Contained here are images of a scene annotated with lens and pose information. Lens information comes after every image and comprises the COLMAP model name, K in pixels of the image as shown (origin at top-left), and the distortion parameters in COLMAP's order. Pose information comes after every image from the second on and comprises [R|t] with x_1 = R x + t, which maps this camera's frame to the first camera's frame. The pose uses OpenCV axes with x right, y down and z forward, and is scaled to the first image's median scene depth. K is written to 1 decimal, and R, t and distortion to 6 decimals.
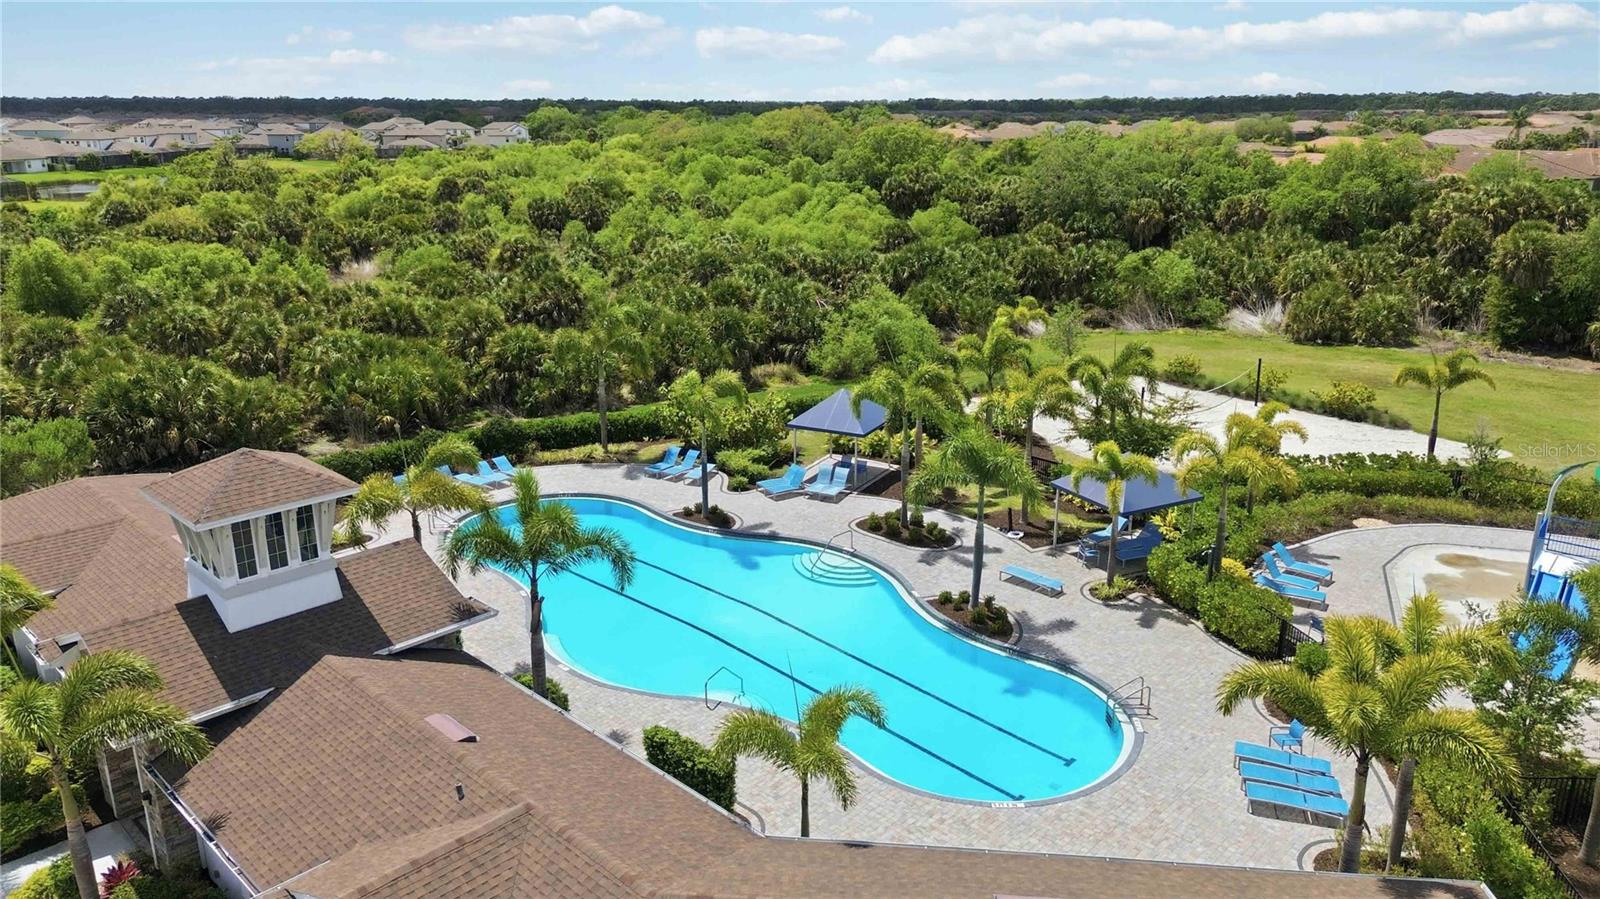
lens RADIAL K [[1107.7, 0, 800.0], [0, 1107.7, 449.5], [0, 0, 1]] dist [0.001848, -0.001344]
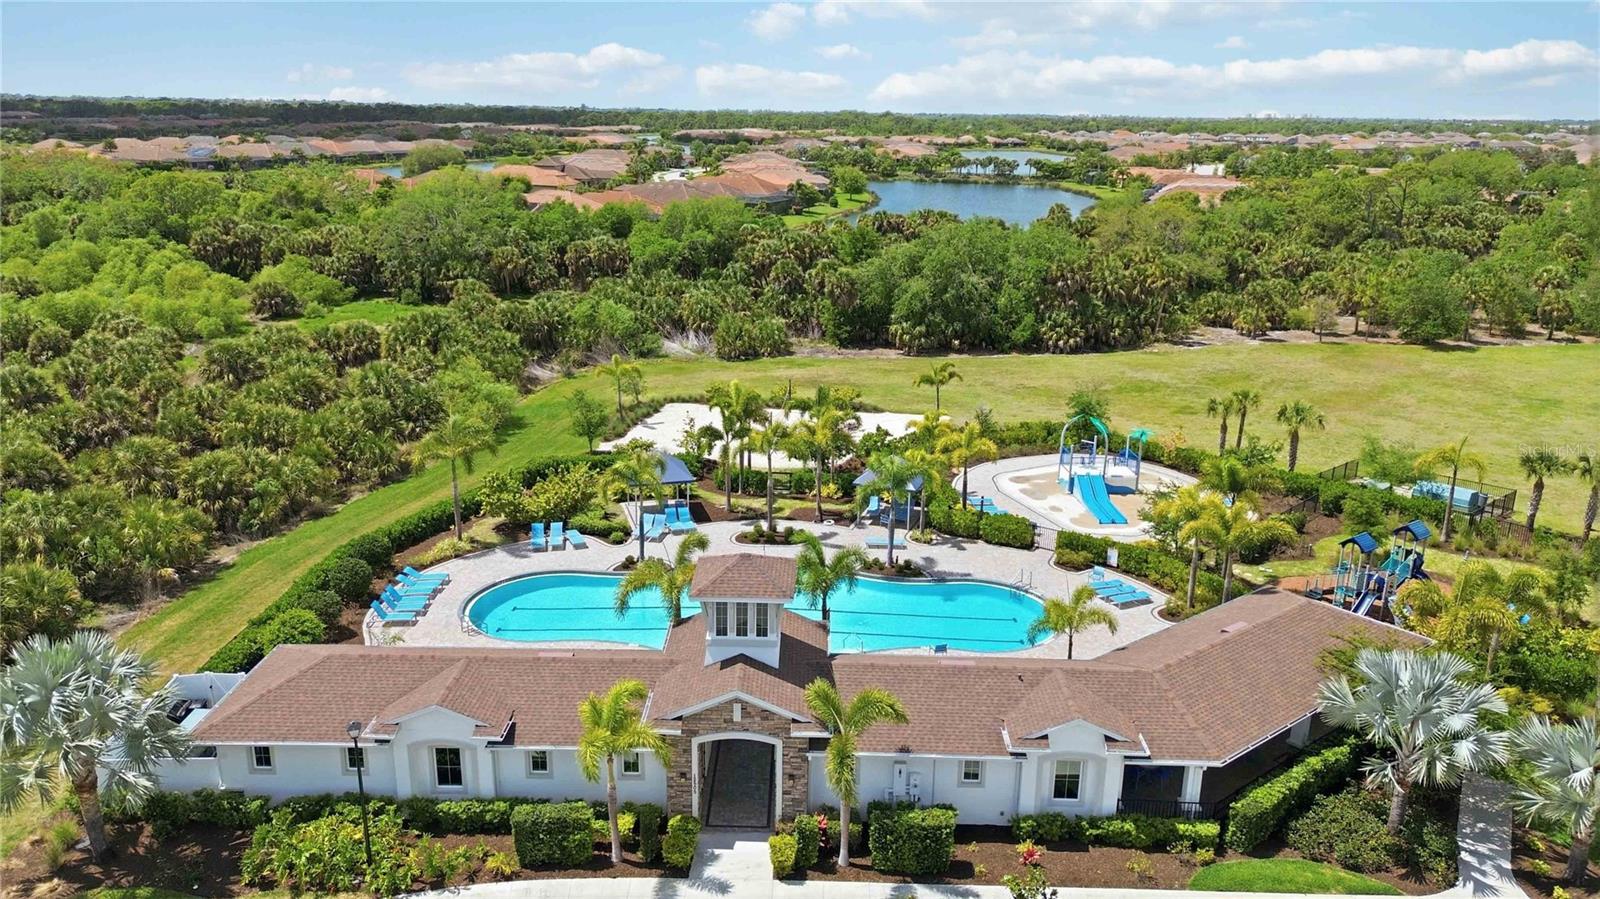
lens RADIAL K [[1107.7, 0, 800.0], [0, 1107.7, 449.5], [0, 0, 1]] dist [0.001848, -0.001344]
pose [[0.708096, -0.180232, 0.682728, -0.733230], [0.181058, 0.980895, 0.071160, -0.117462], [-0.682509, 0.073225, 0.727200, -0.069649]]
